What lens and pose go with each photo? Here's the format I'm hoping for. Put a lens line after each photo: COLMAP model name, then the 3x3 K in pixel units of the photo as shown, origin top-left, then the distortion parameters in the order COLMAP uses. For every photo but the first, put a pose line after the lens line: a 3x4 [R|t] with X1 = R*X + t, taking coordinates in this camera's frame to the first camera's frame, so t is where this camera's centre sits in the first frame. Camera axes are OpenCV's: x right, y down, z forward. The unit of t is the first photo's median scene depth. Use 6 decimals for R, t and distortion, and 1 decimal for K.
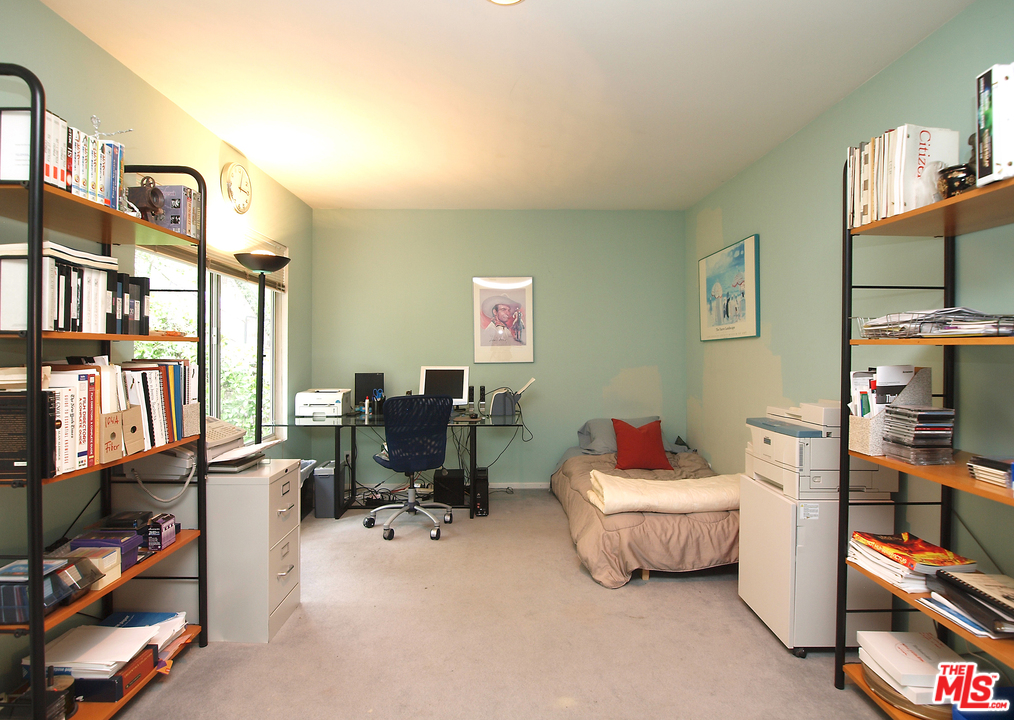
lens RADIAL K [[551.3, 0, 517.1], [0, 551.3, 347.7], [0, 0, 1]] dist [-0.001943, -0.013951]
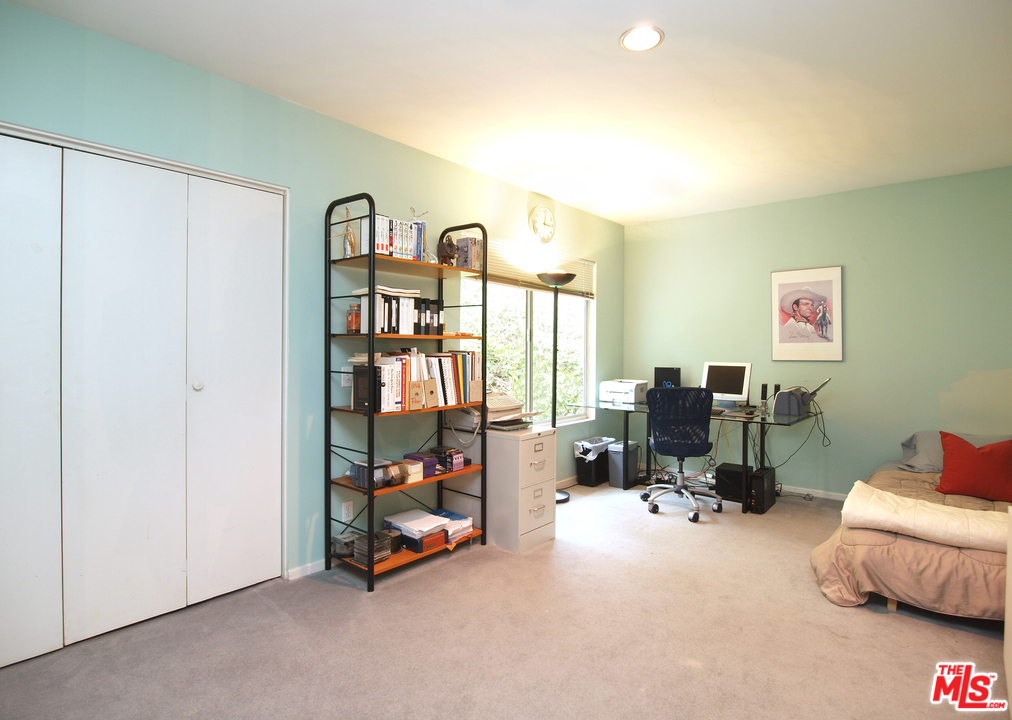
lens RADIAL K [[550.3, 0, 516.1], [0, 550.3, 347.7], [0, 0, 1]] dist [-0.001943, -0.013951]
pose [[0.745895, 0.004088, -0.666051, 0.495685], [-0.002243, 0.999991, 0.003625, 0.006381], [0.666060, -0.001210, 0.745897, -0.053400]]
